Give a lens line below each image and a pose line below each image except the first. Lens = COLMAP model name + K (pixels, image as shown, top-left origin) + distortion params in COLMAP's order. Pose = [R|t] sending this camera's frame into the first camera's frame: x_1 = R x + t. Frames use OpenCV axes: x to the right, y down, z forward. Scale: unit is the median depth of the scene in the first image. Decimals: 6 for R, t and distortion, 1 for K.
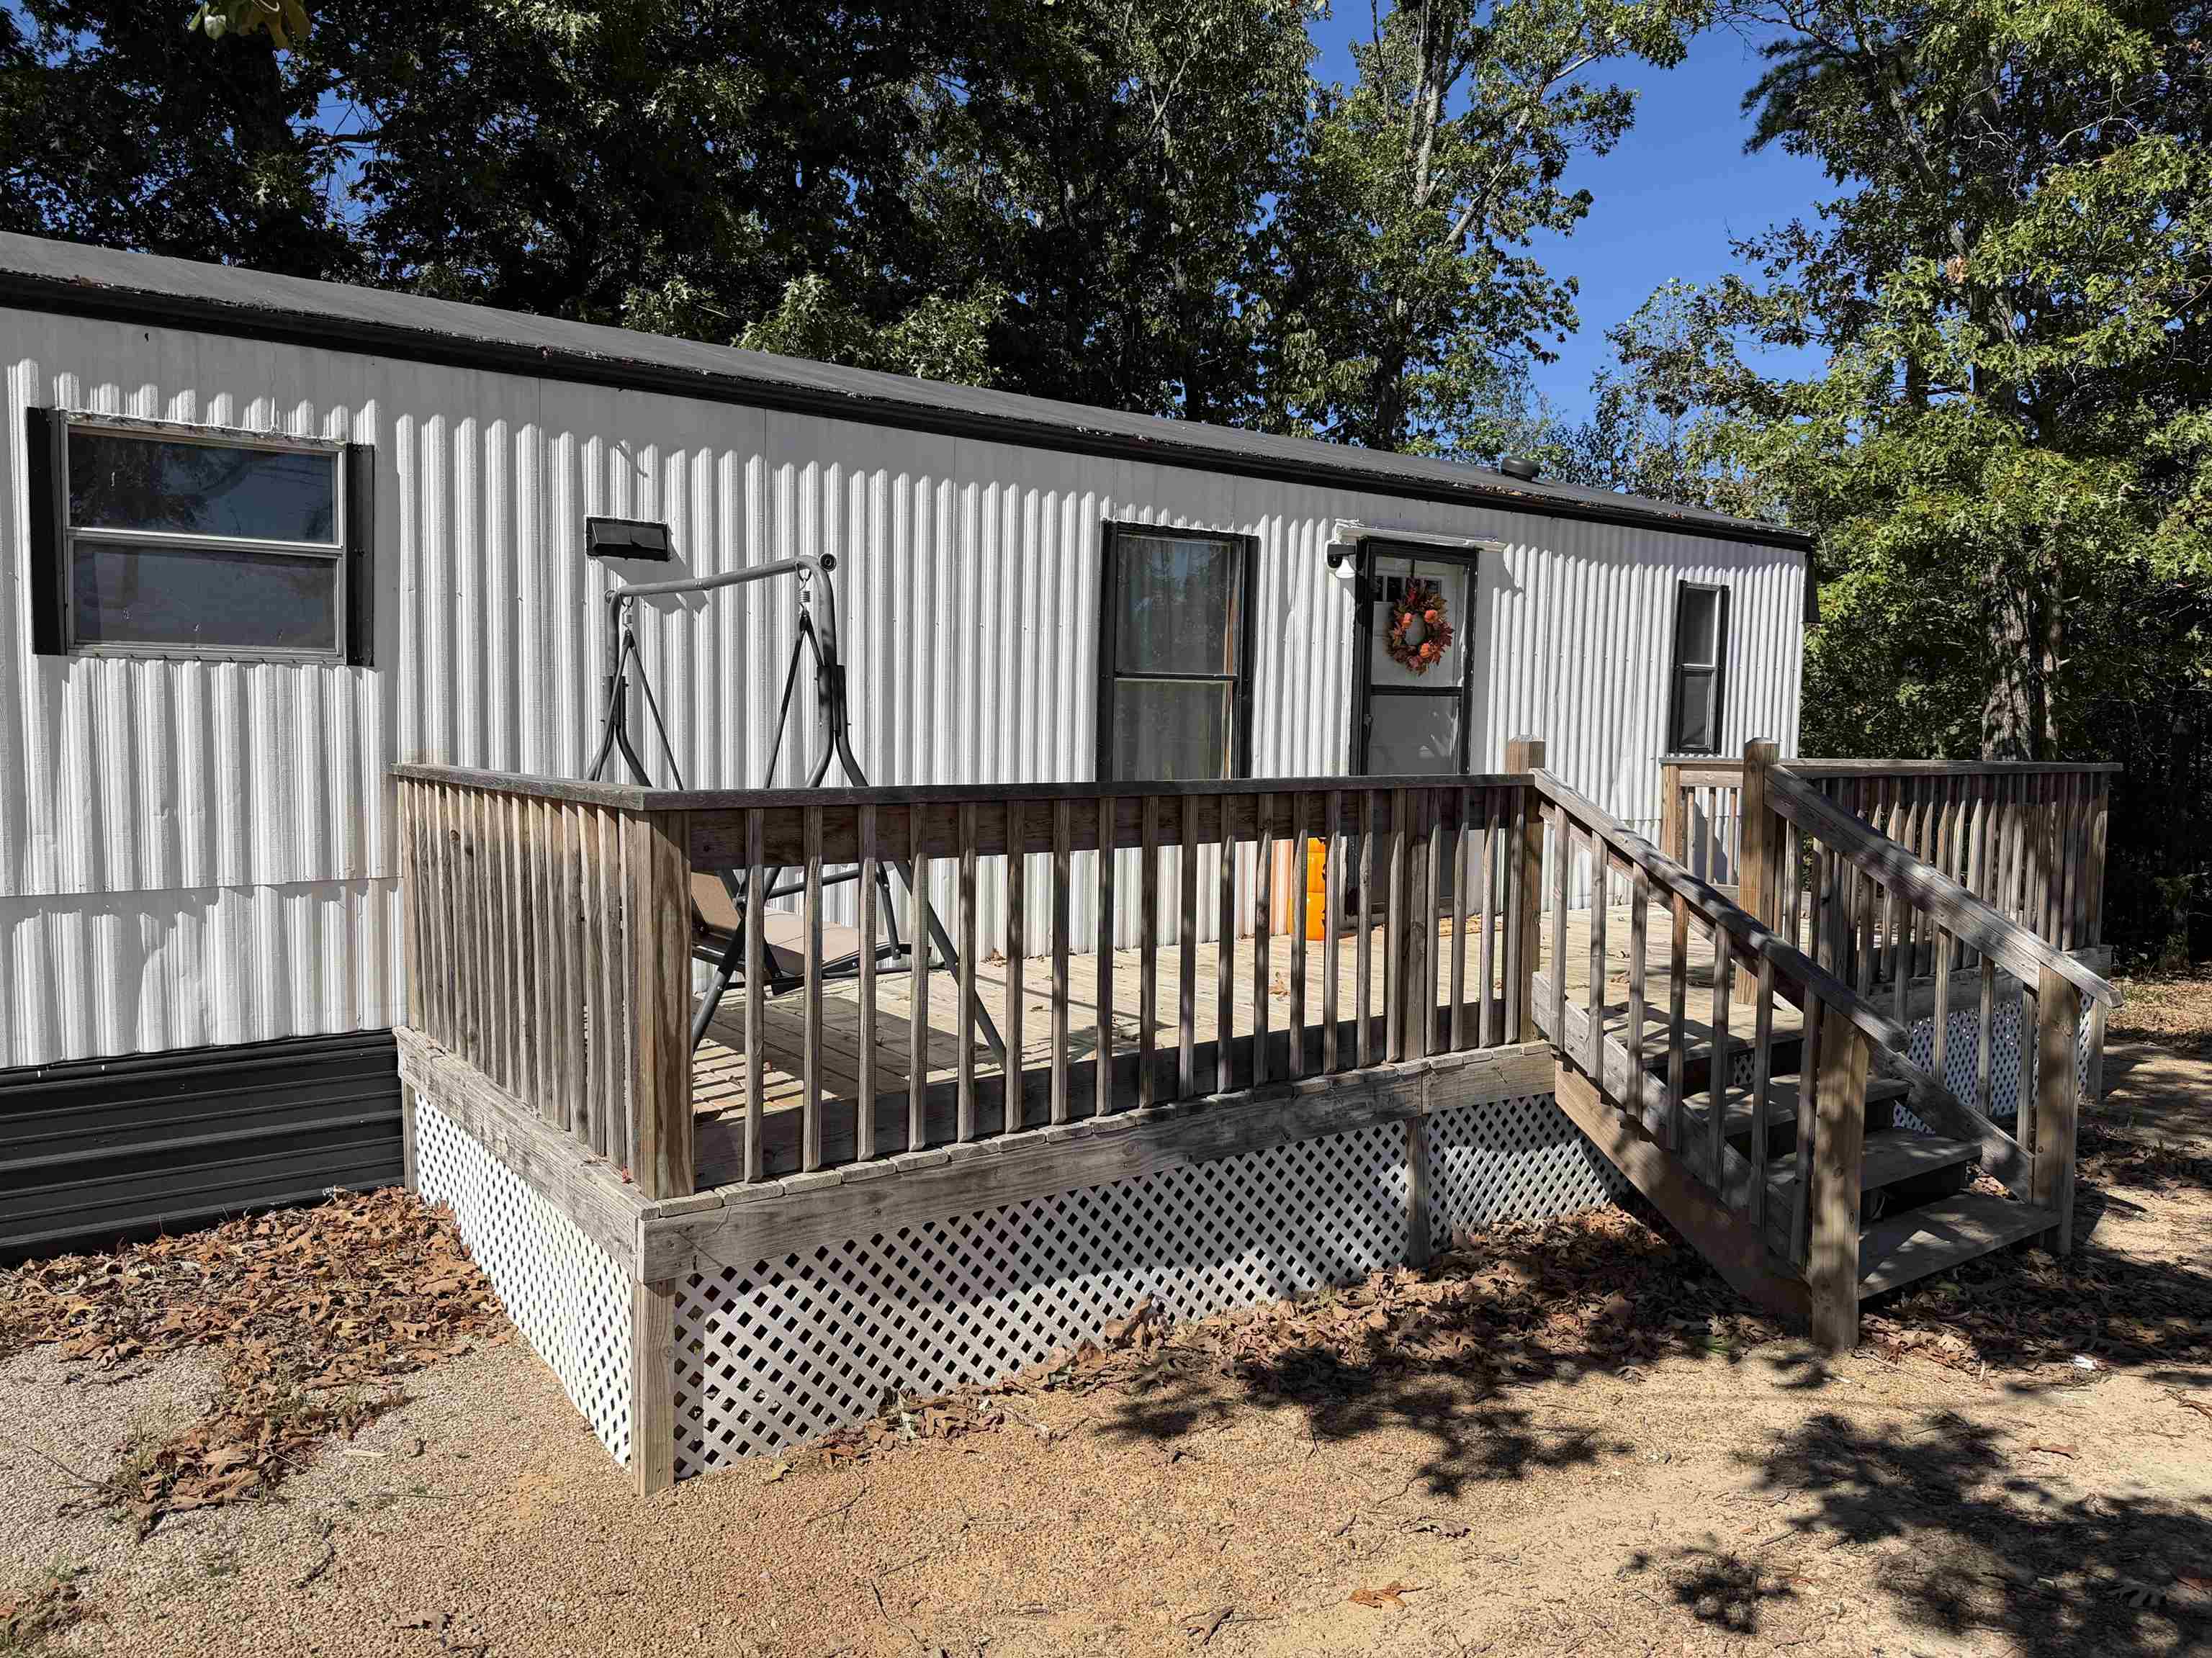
lens RADIAL K [[1560.6, 0, 1090.2], [0, 1560.6, 816.5], [0, 0, 1]] dist [0.055450, -0.063817]
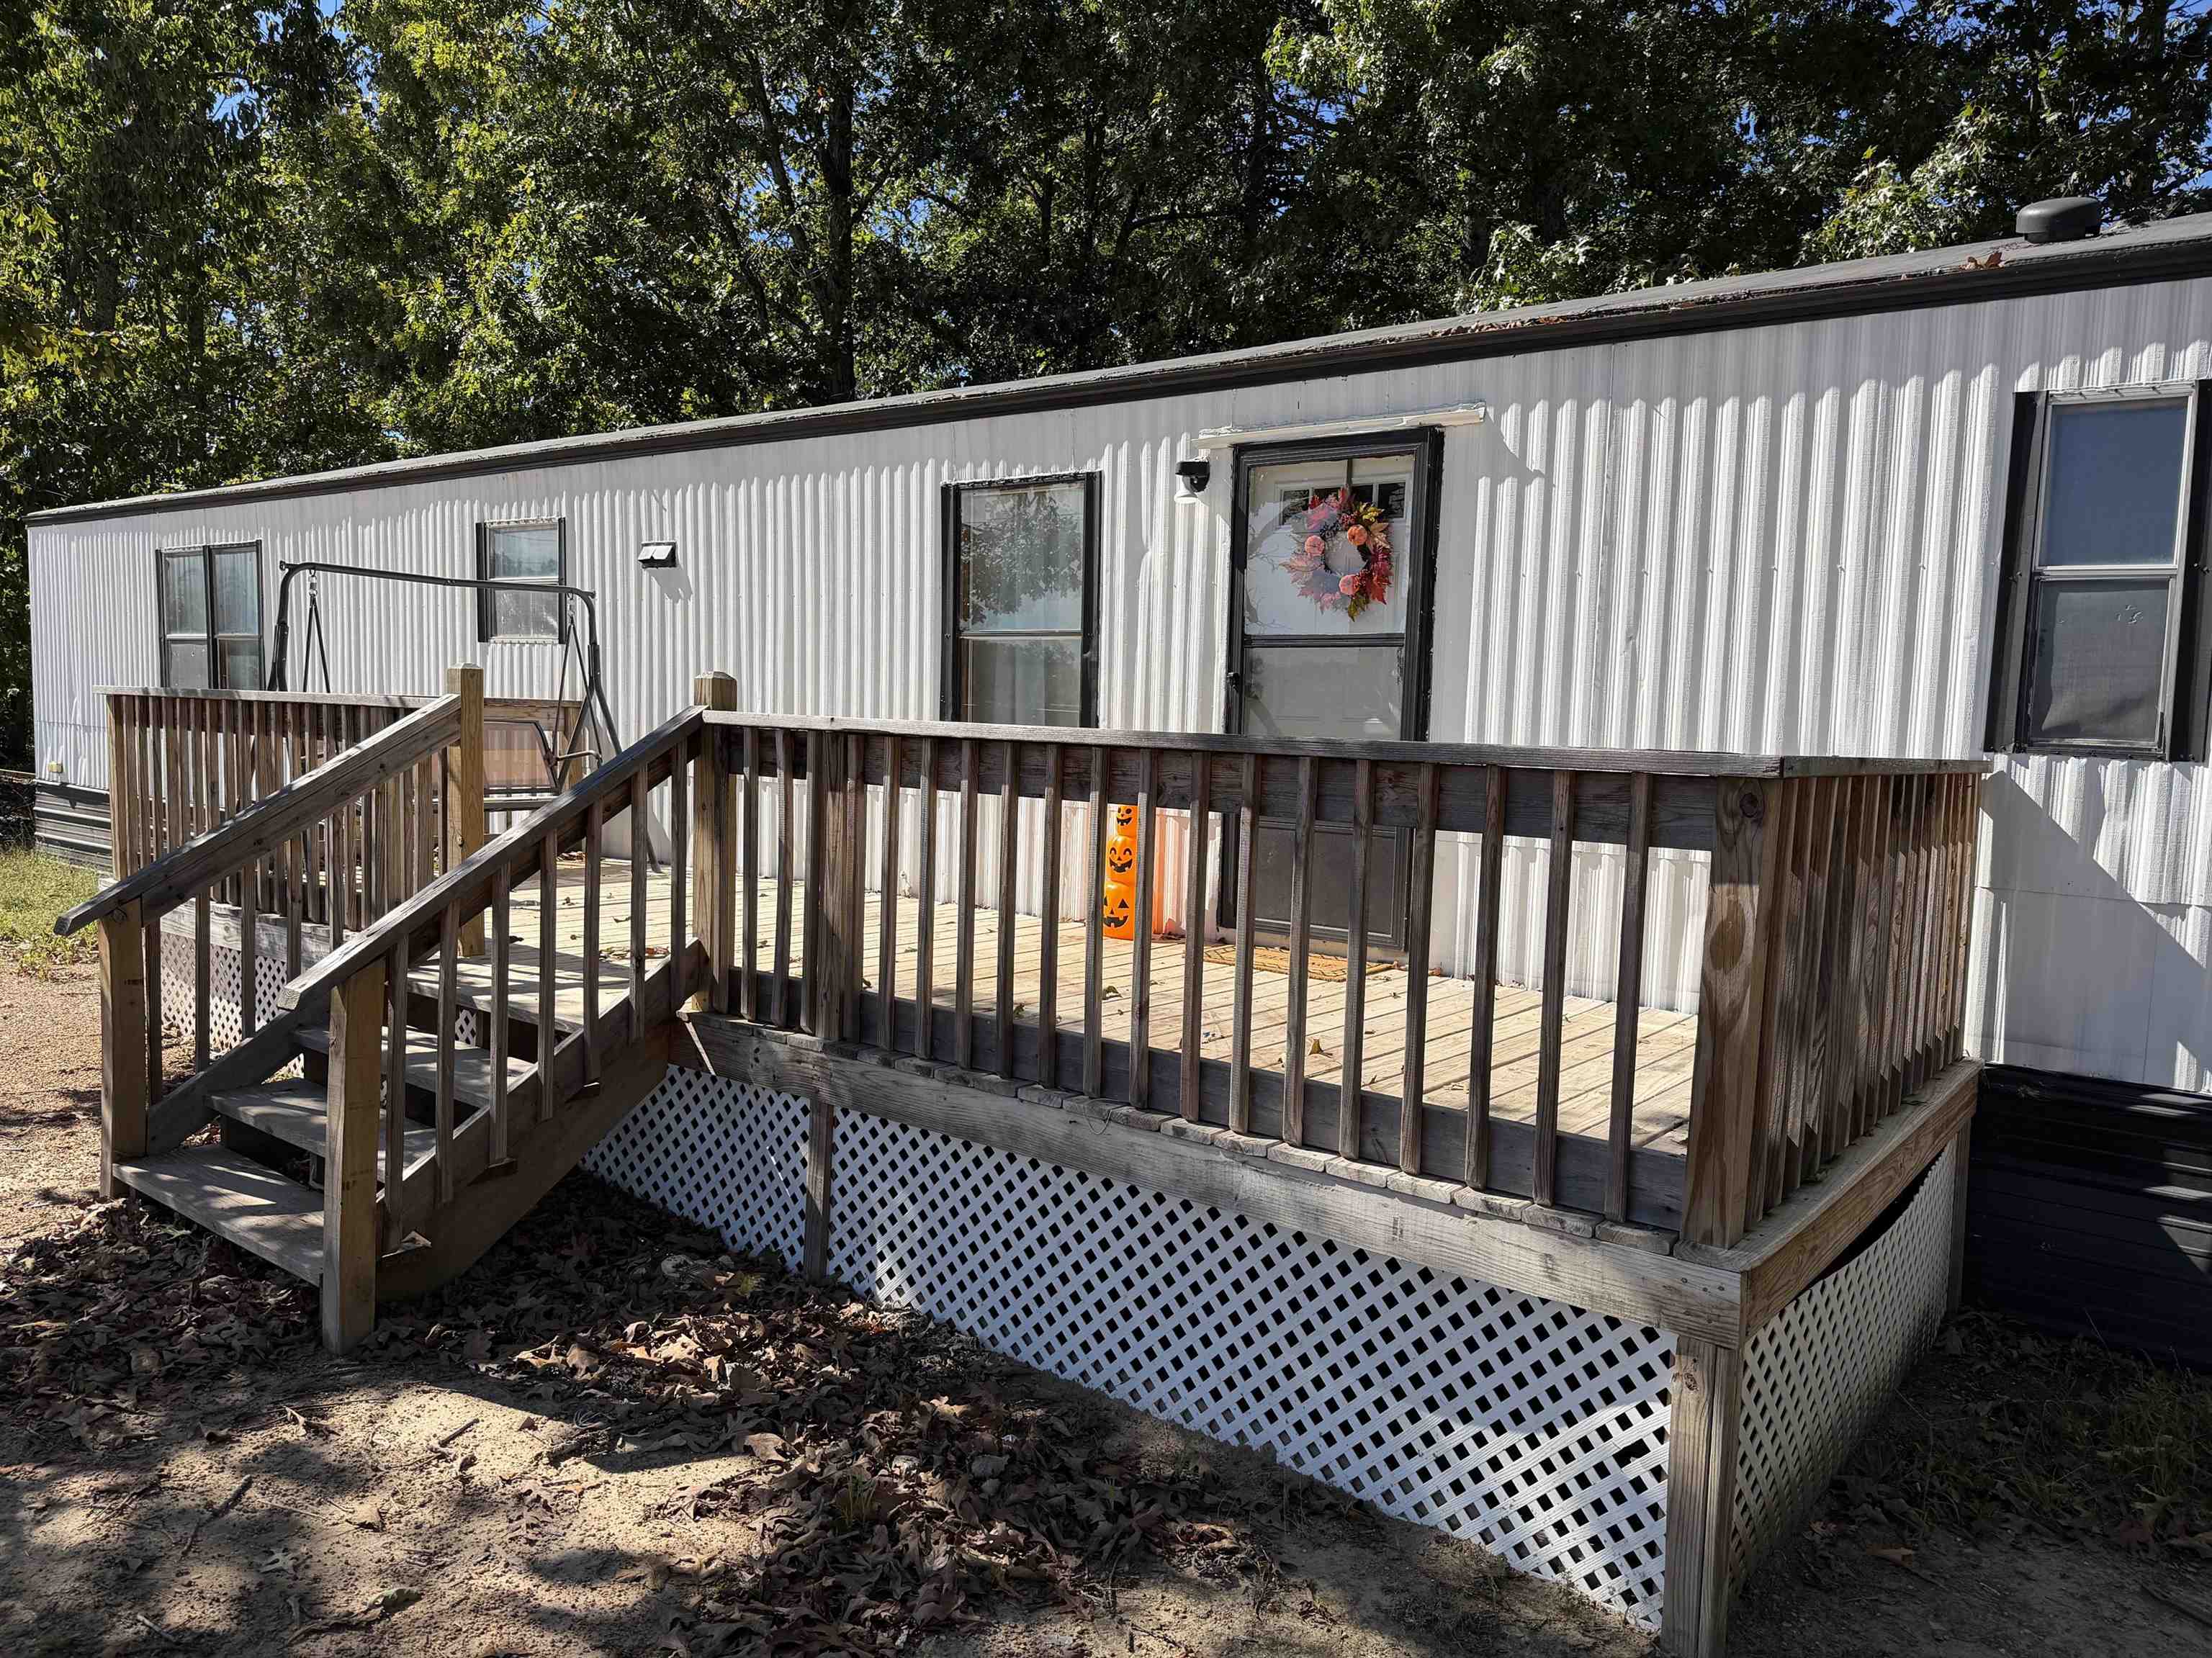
lens RADIAL K [[1560.6, 0, 1118.6], [0, 1560.6, 850.3], [0, 0, 1]] dist [0.055450, -0.063817]
pose [[0.276864, 0.098416, -0.955856, 0.984955], [-0.074209, 0.993960, 0.080844, -0.037718], [0.958039, 0.048550, 0.282496, 0.771870]]
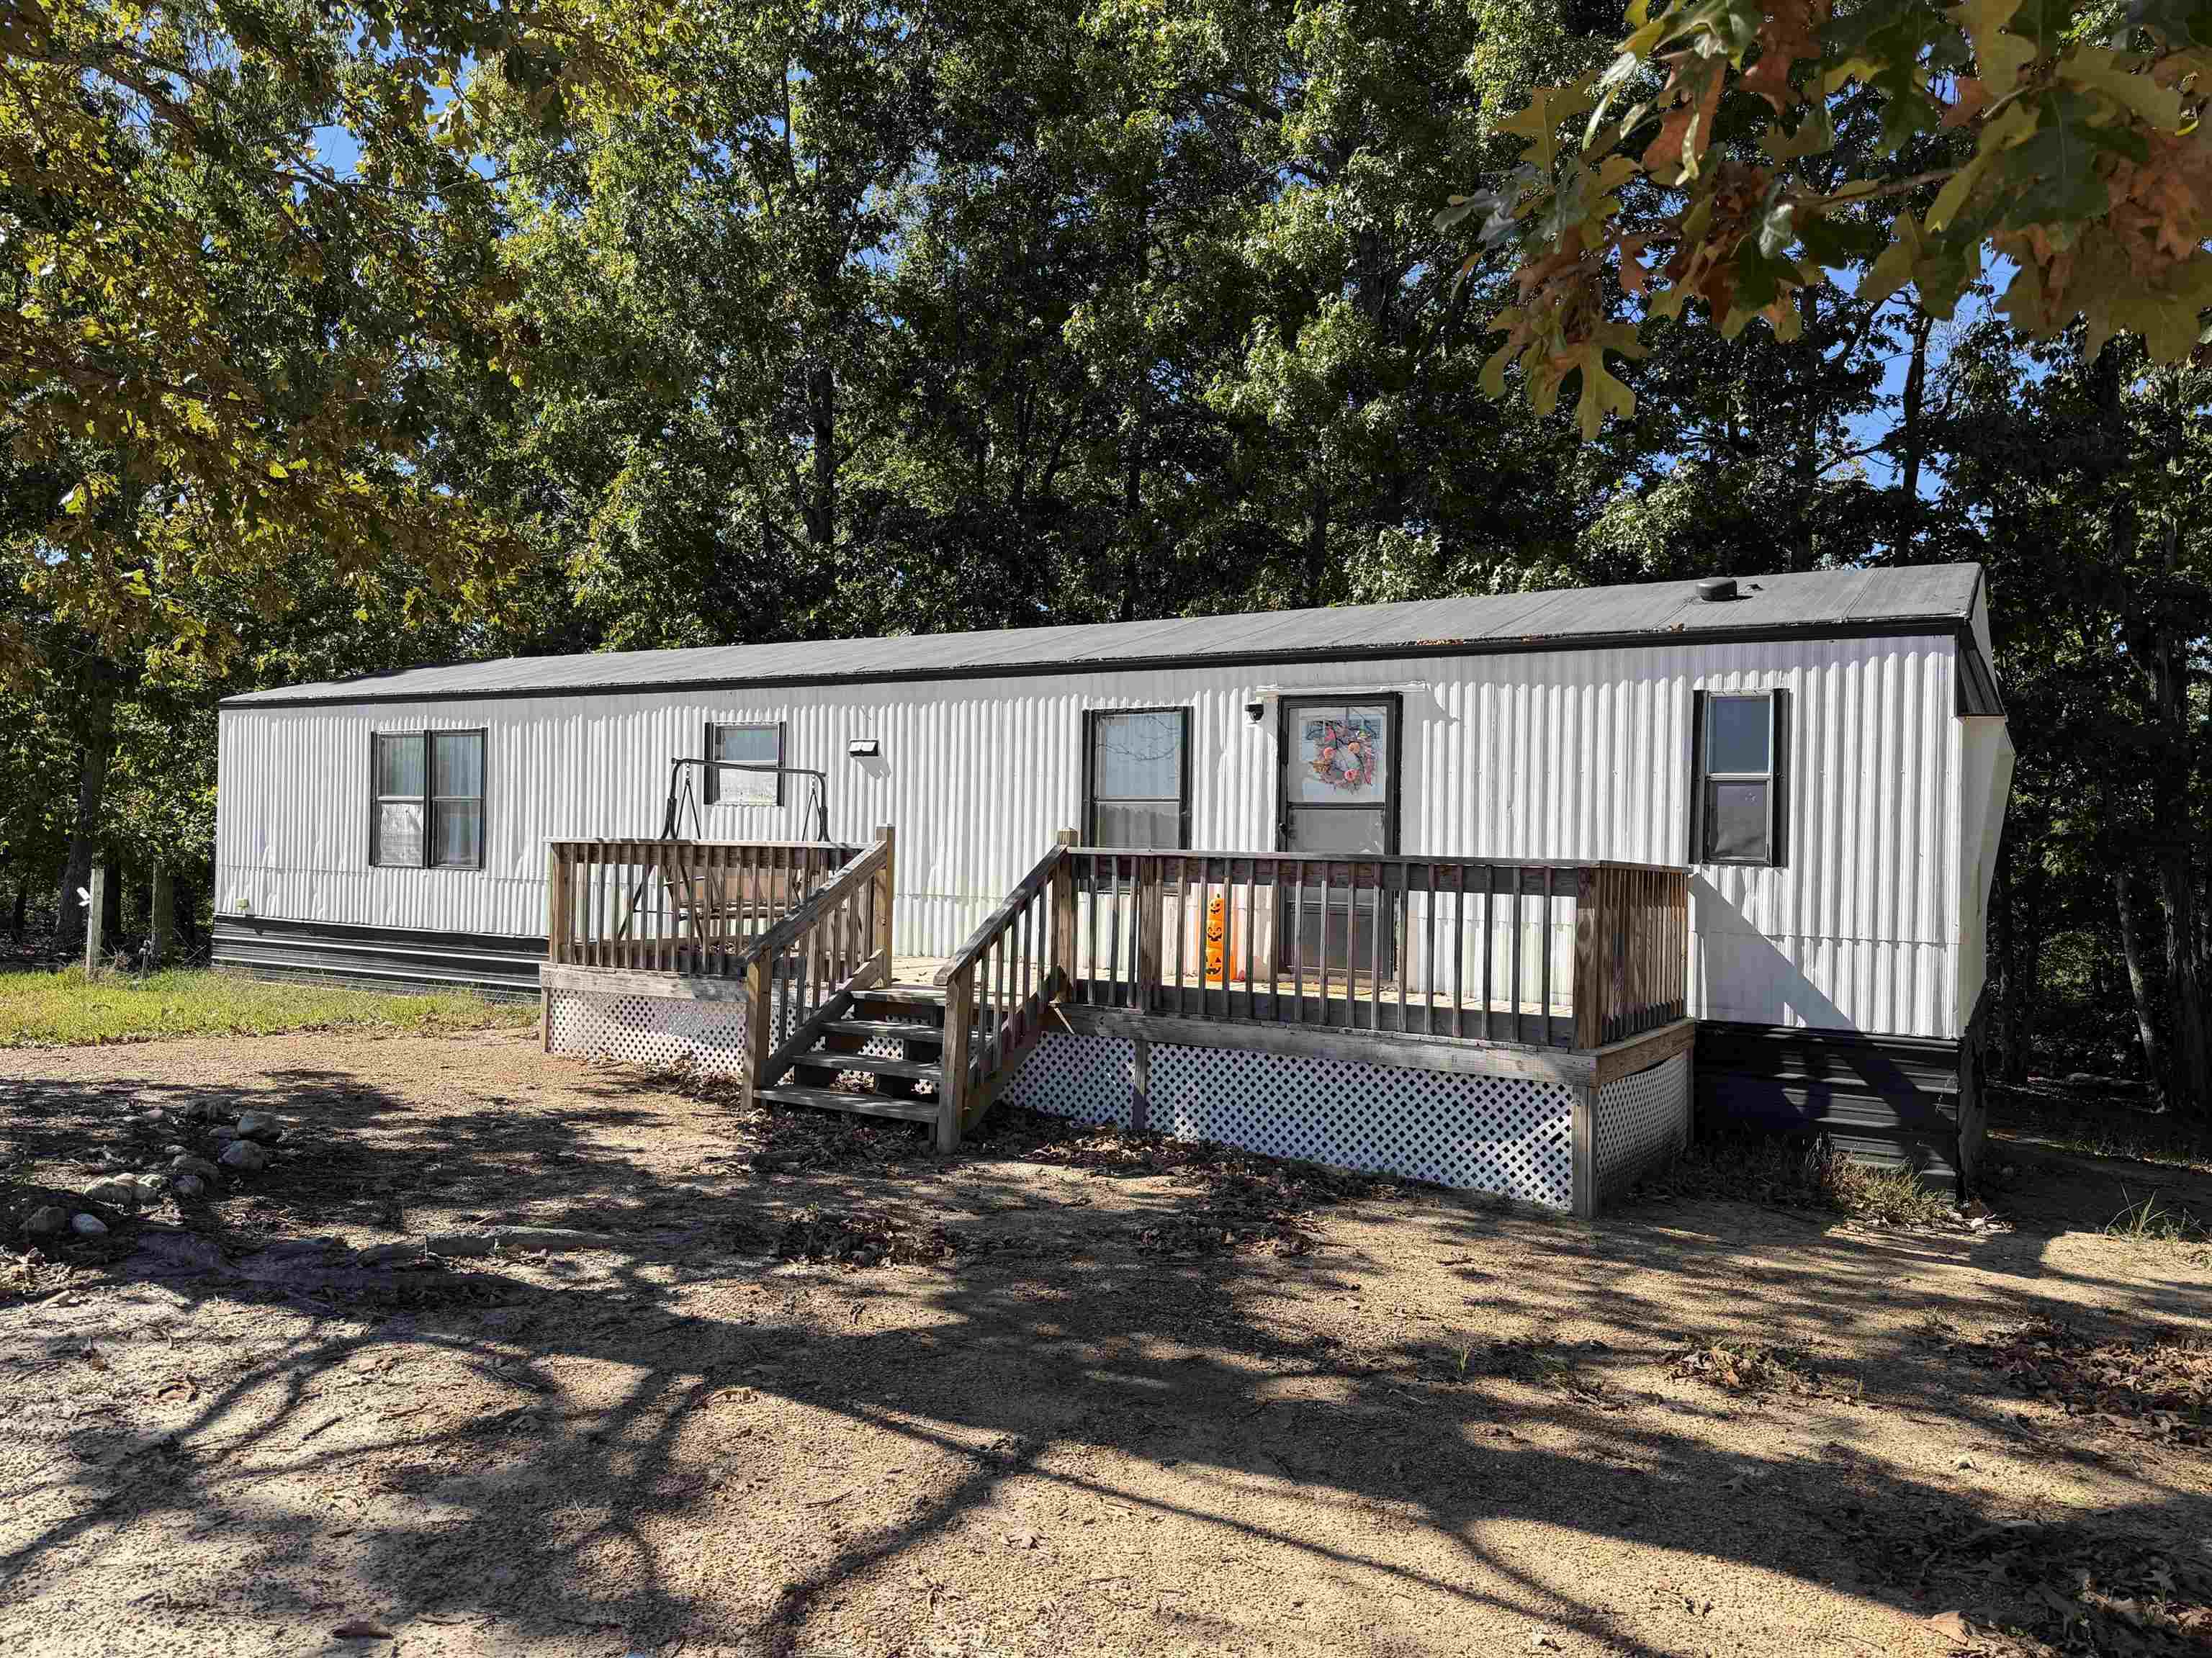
lens RADIAL K [[1560.6, 0, 1101.3], [0, 1560.6, 832.3], [0, 0, 1]] dist [0.055450, -0.063817]
pose [[0.382163, -0.002234, -0.924092, 1.463537], [-0.065875, 0.997387, -0.029654, -0.008003], [0.921744, 0.072207, 0.381018, 0.358128]]
